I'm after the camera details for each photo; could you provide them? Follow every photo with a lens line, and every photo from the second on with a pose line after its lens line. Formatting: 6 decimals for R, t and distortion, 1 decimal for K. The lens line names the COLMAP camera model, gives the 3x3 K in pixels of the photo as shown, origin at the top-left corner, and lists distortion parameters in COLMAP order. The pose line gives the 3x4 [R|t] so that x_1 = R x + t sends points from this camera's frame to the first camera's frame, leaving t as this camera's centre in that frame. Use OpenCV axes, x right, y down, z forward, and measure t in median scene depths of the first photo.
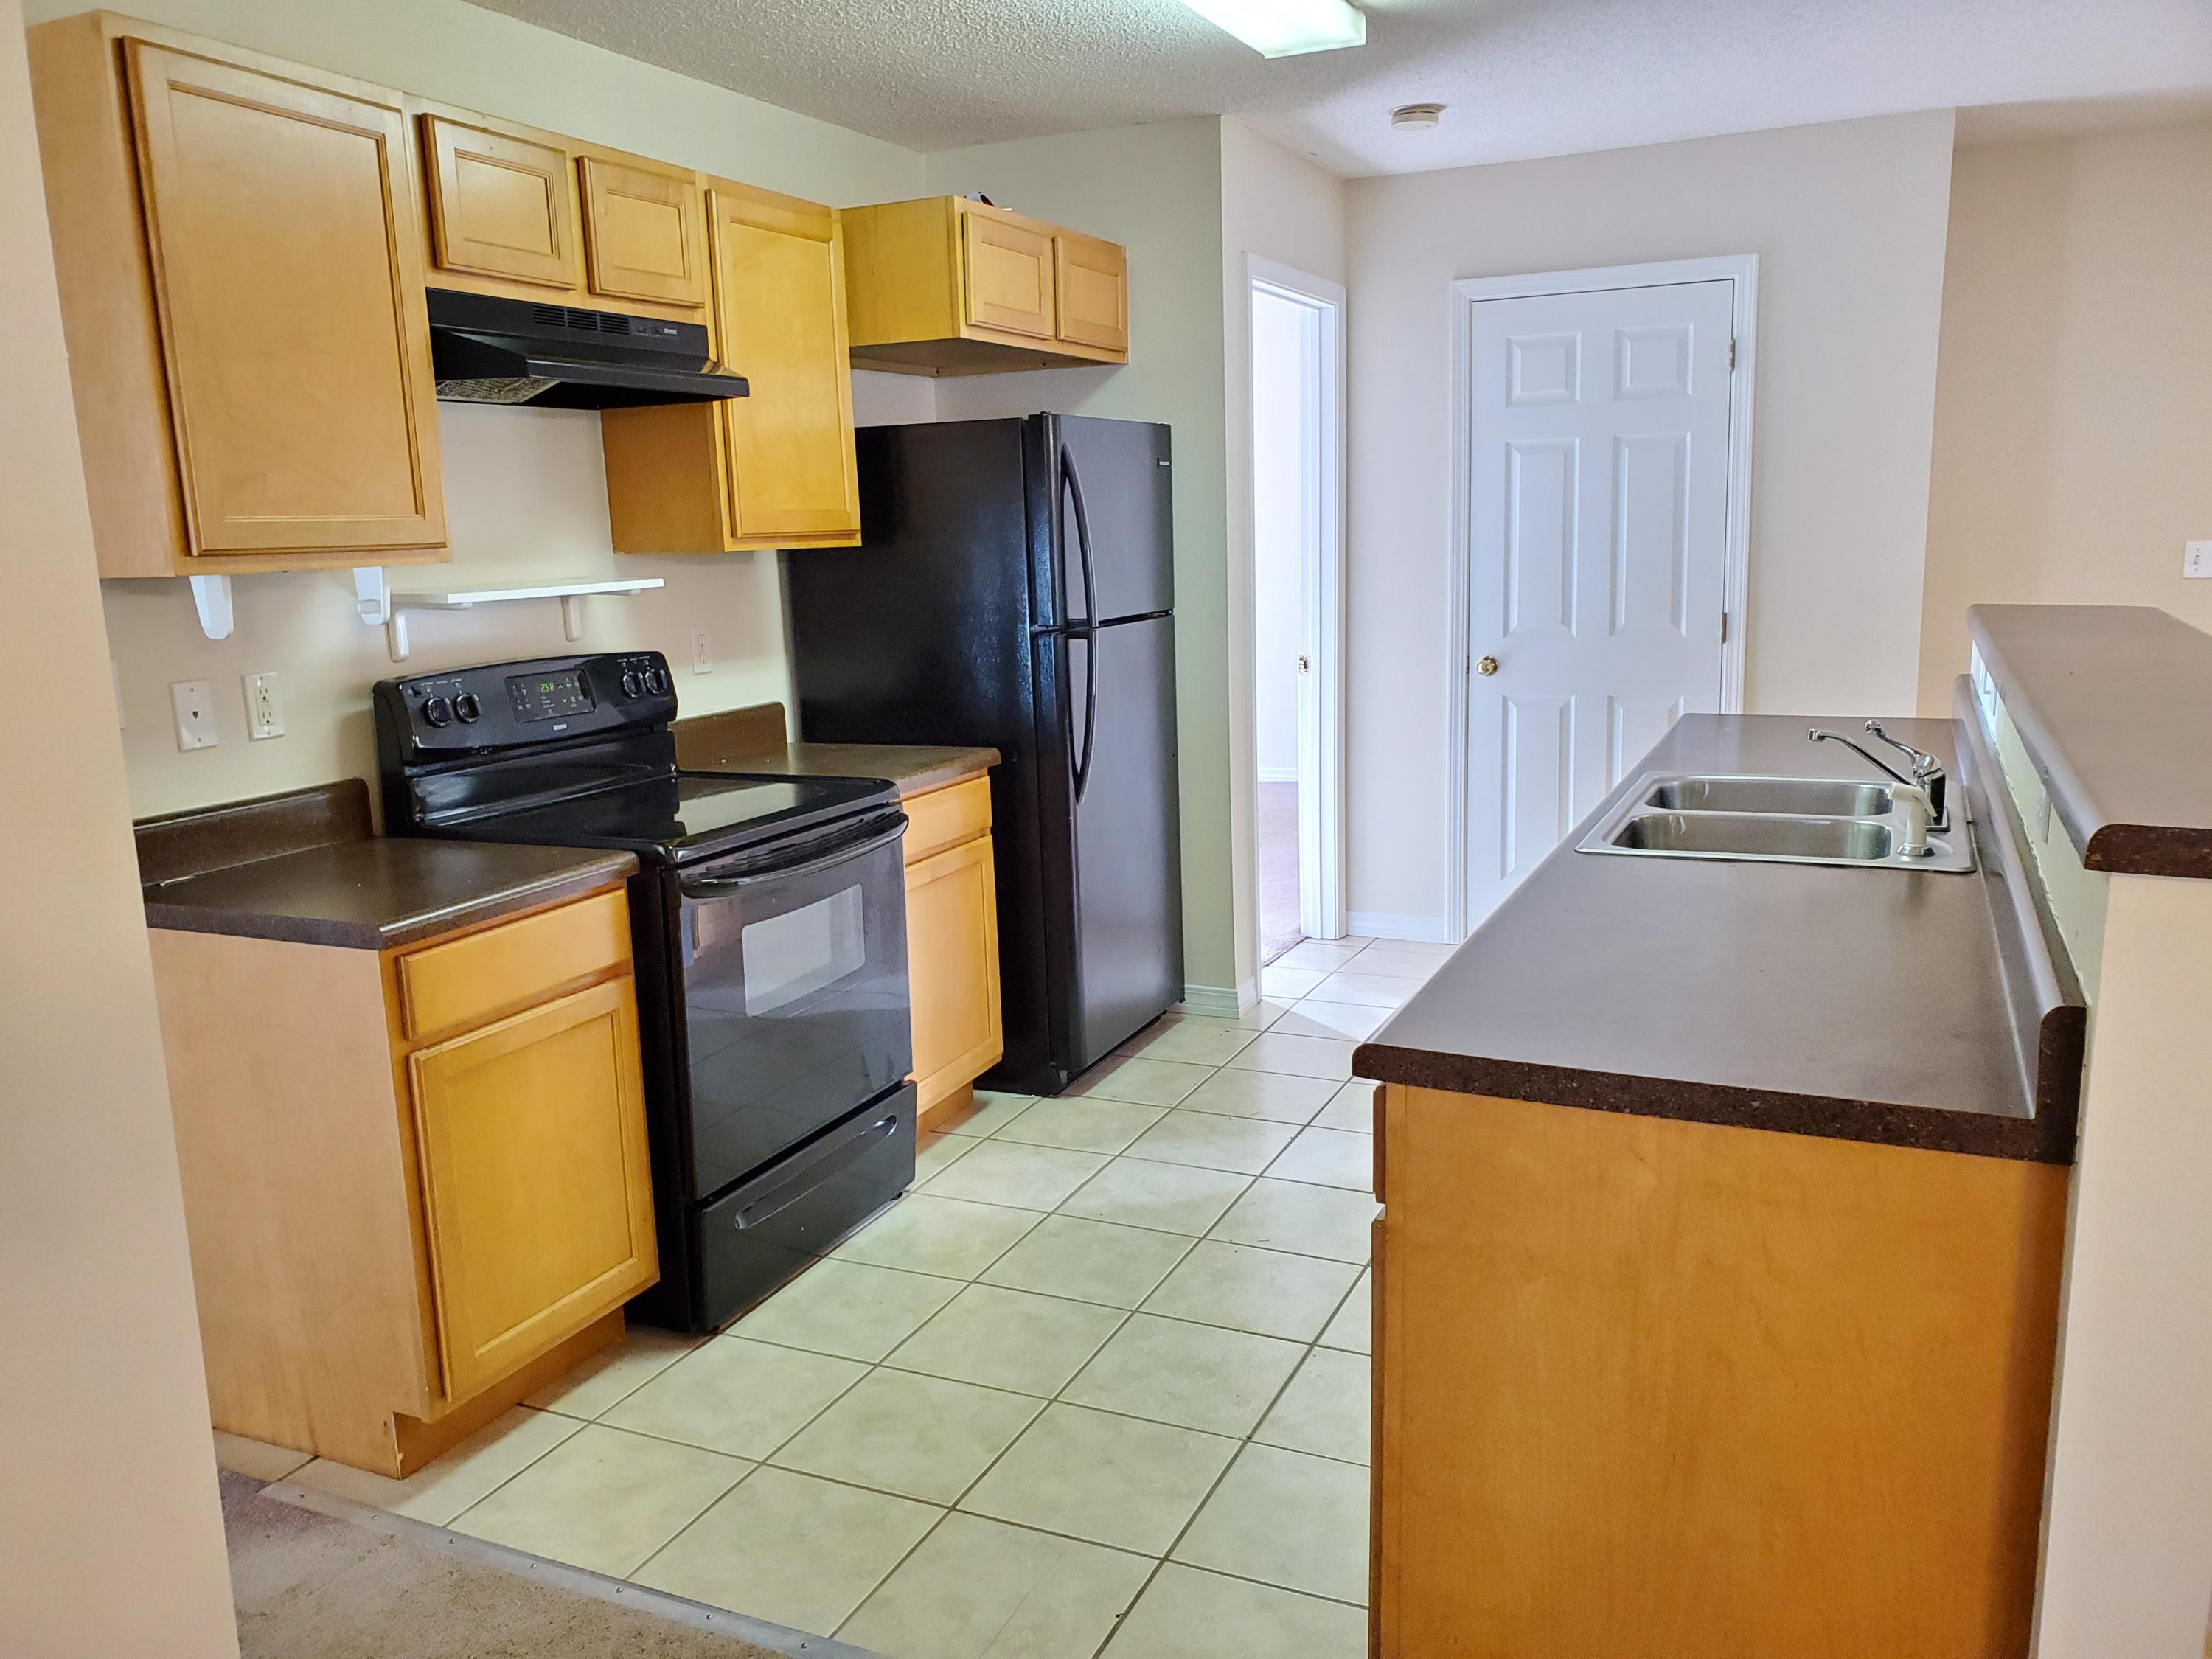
lens RADIAL K [[1704.8, 0, 1112.9], [0, 1704.8, 826.0], [0, 0, 1]] dist [0.041388, -0.003200]
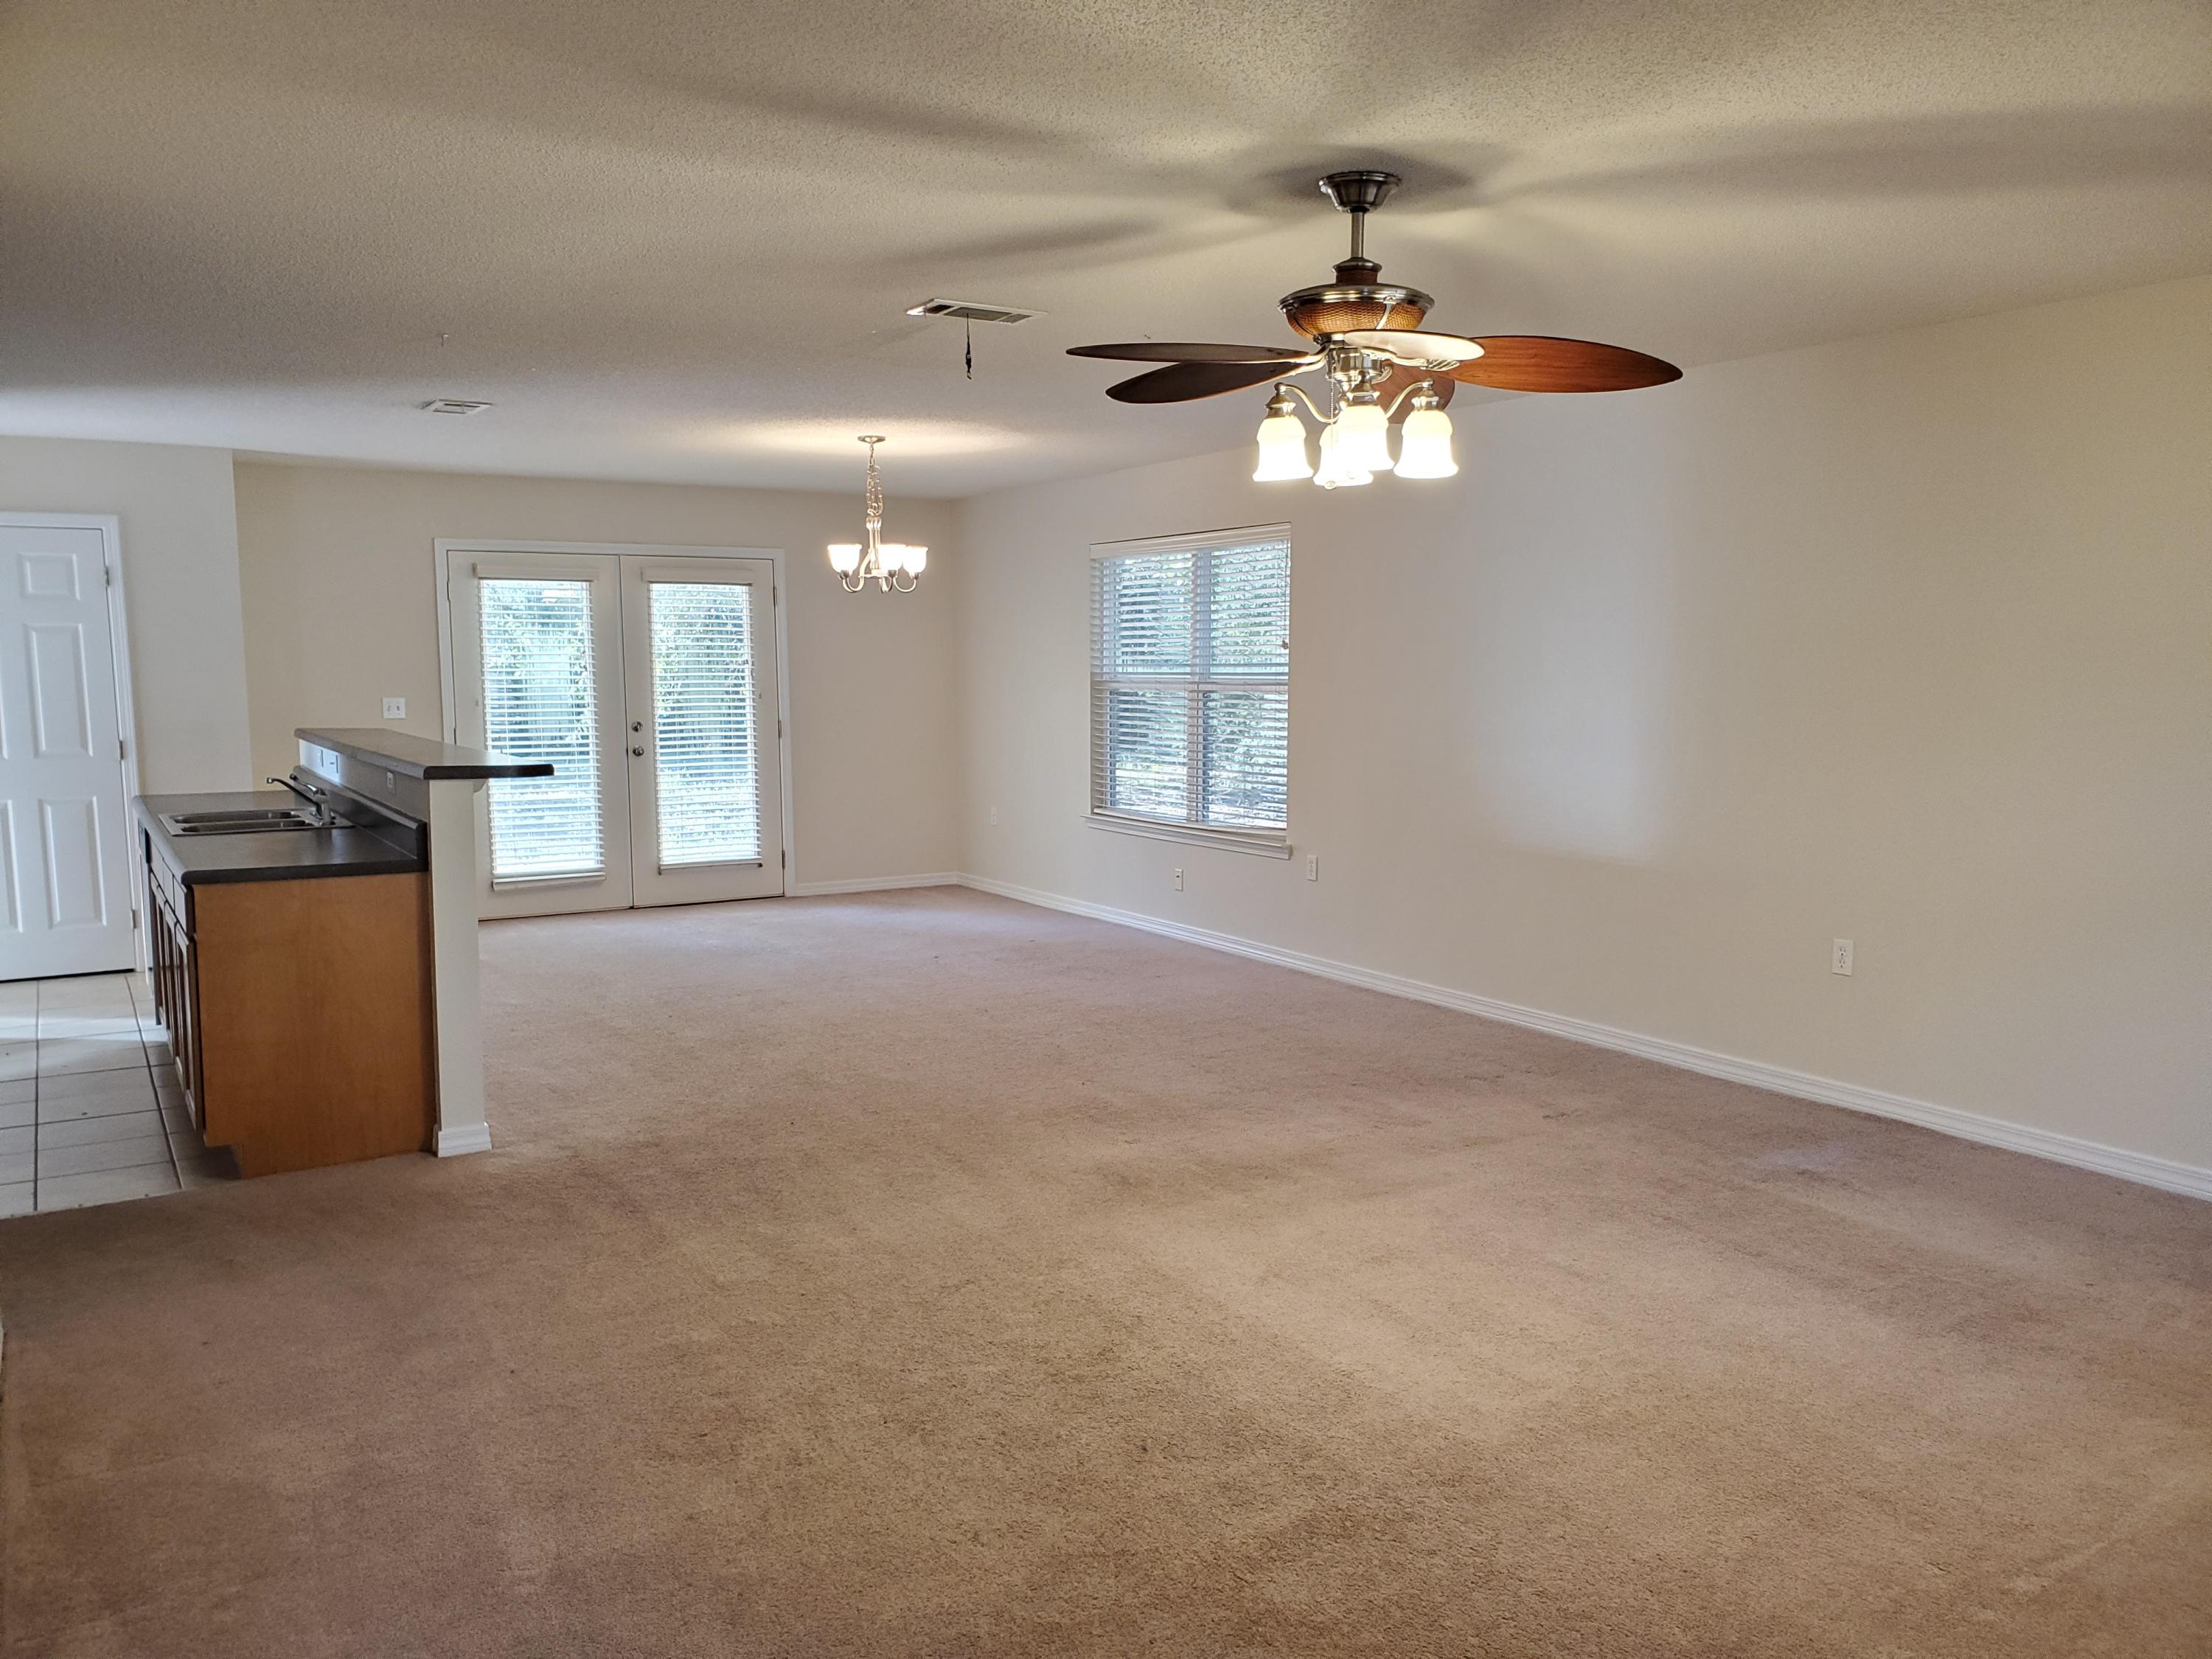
lens RADIAL K [[1694.3, 0, 1103.3], [0, 1694.3, 856.6], [0, 0, 1]] dist [0.089516, -0.141997]
pose [[0.558094, -0.068656, 0.826933, -0.672030], [0.134104, 0.990933, -0.008235, 0.170271], [-0.818870, 0.115491, 0.562240, -0.894880]]
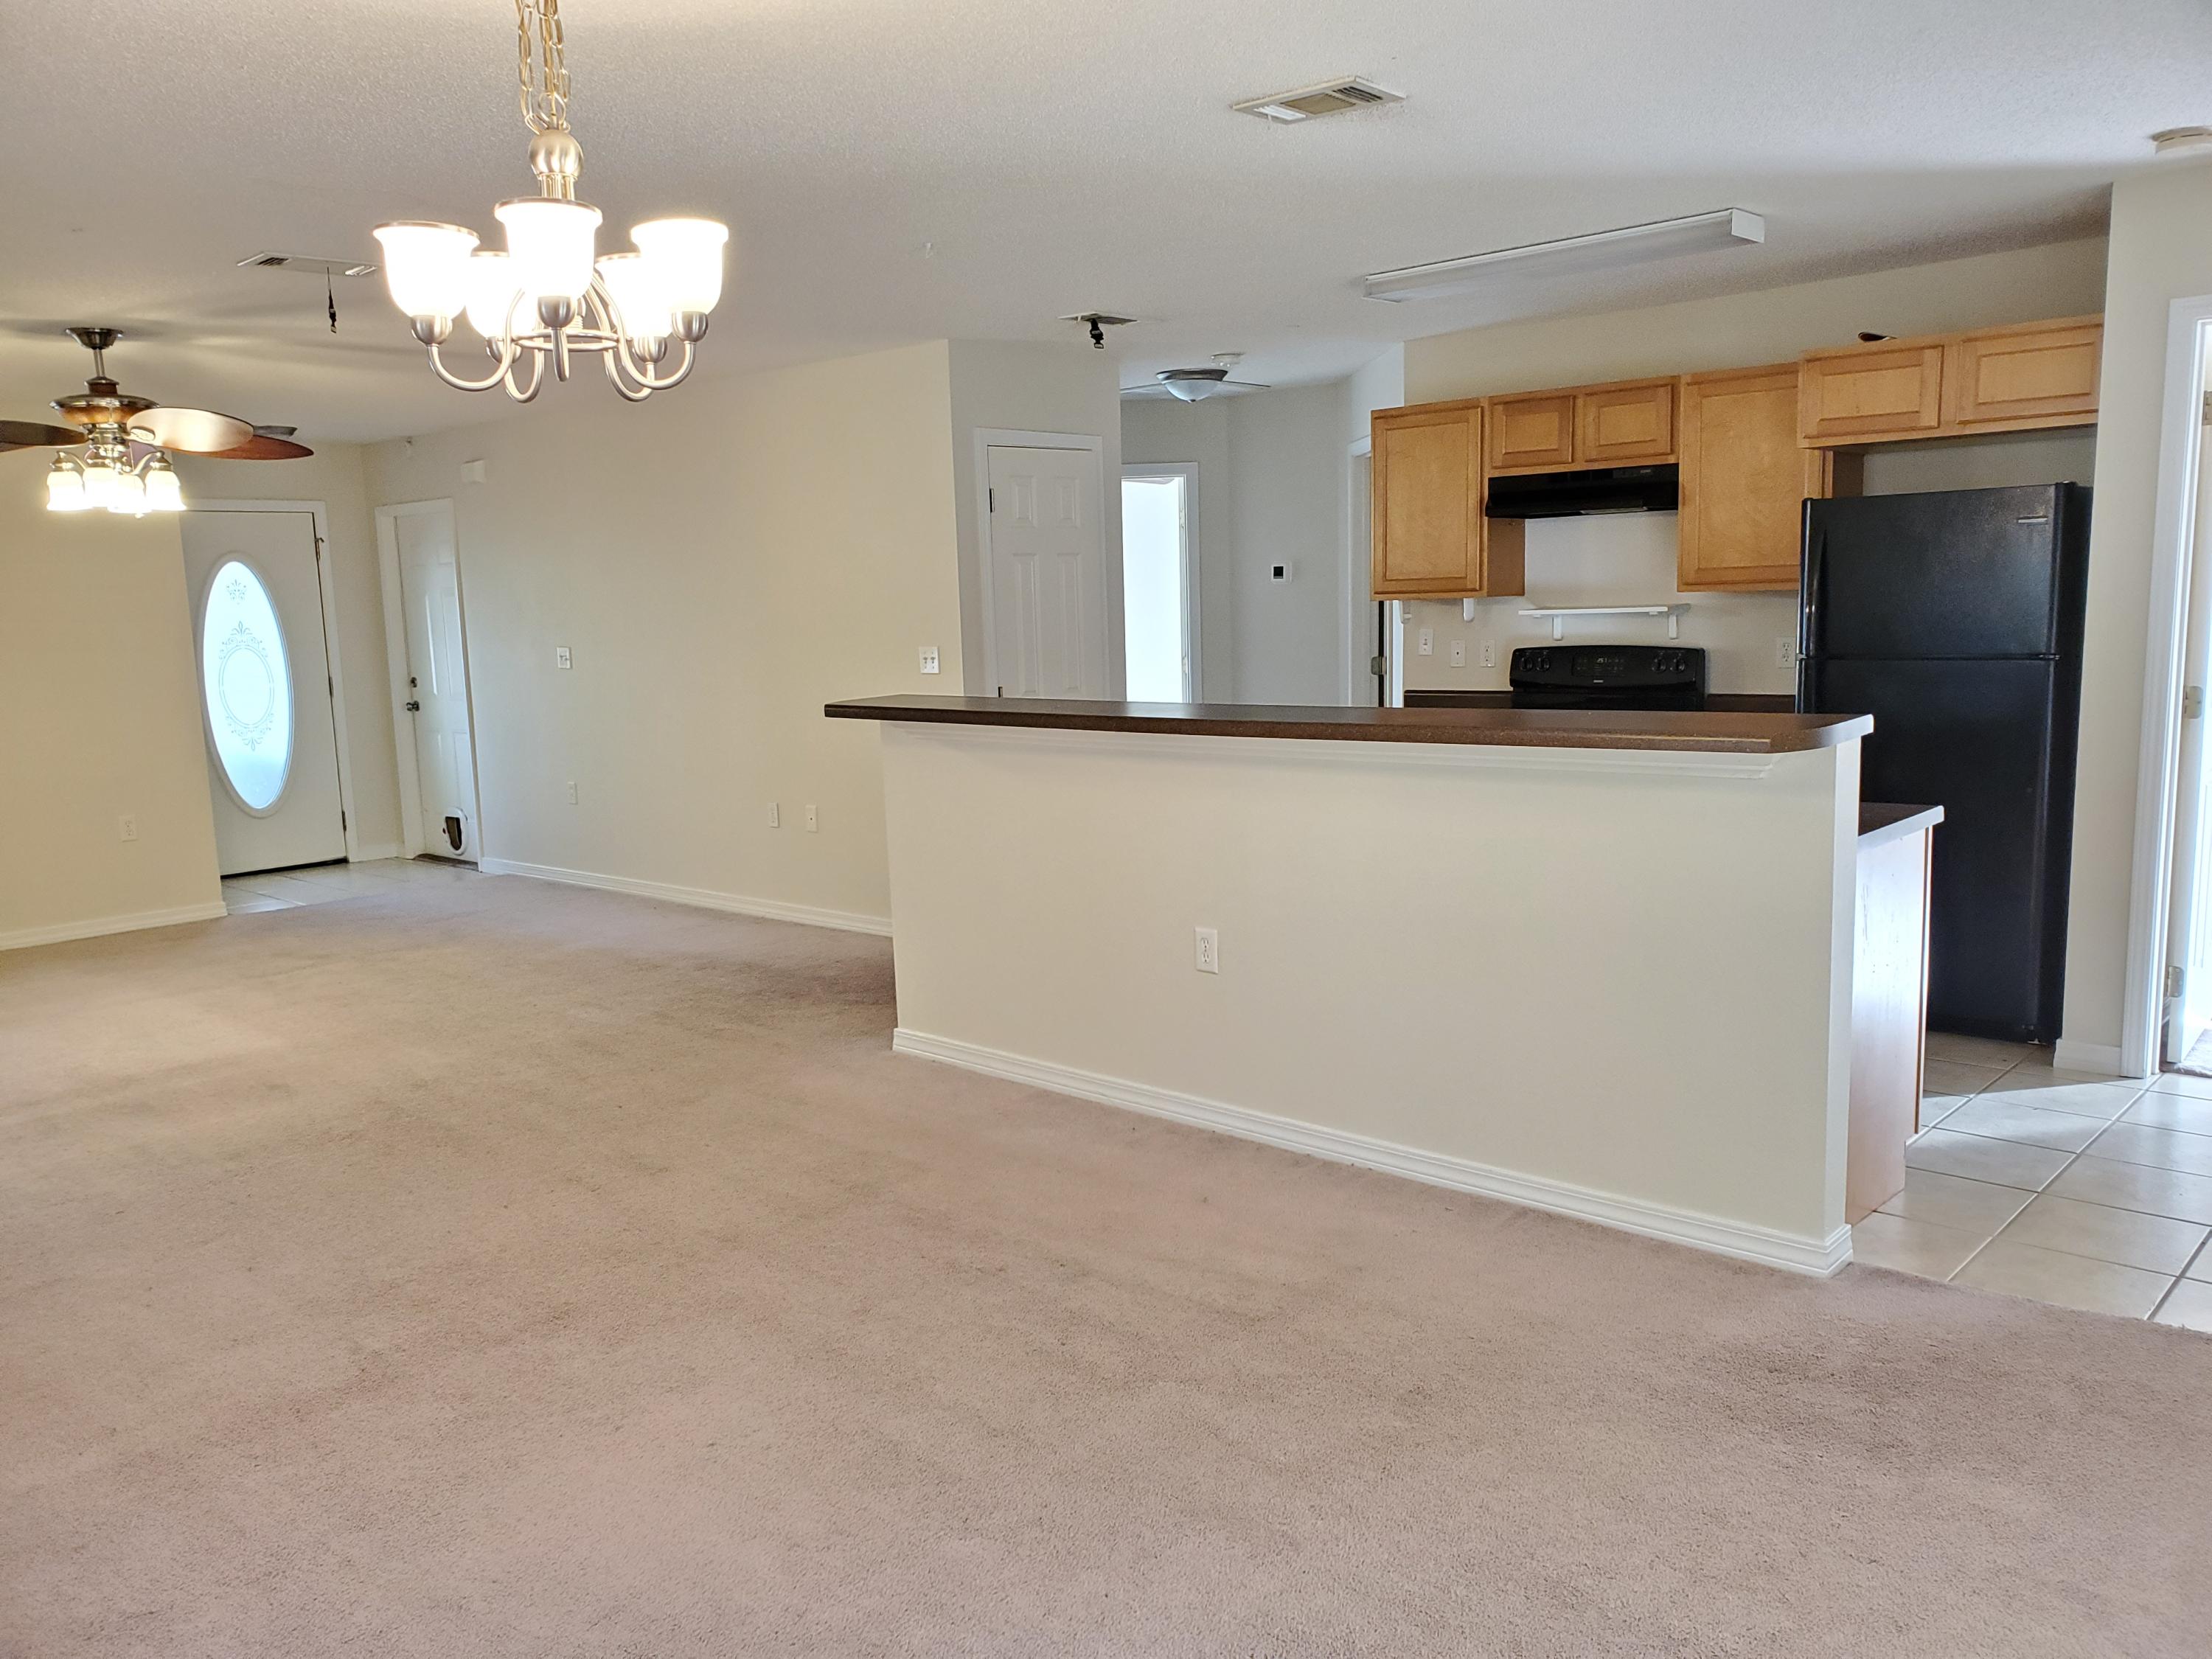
lens RADIAL K [[1694.3, 0, 1103.3], [0, 1694.3, 856.6], [0, 0, 1]] dist [0.089516, -0.141997]
pose [[-0.300555, 0.192670, -0.934101, 1.753319], [-0.128406, 0.962293, 0.239801, -0.268057], [0.945081, 0.192018, -0.264482, 1.058605]]
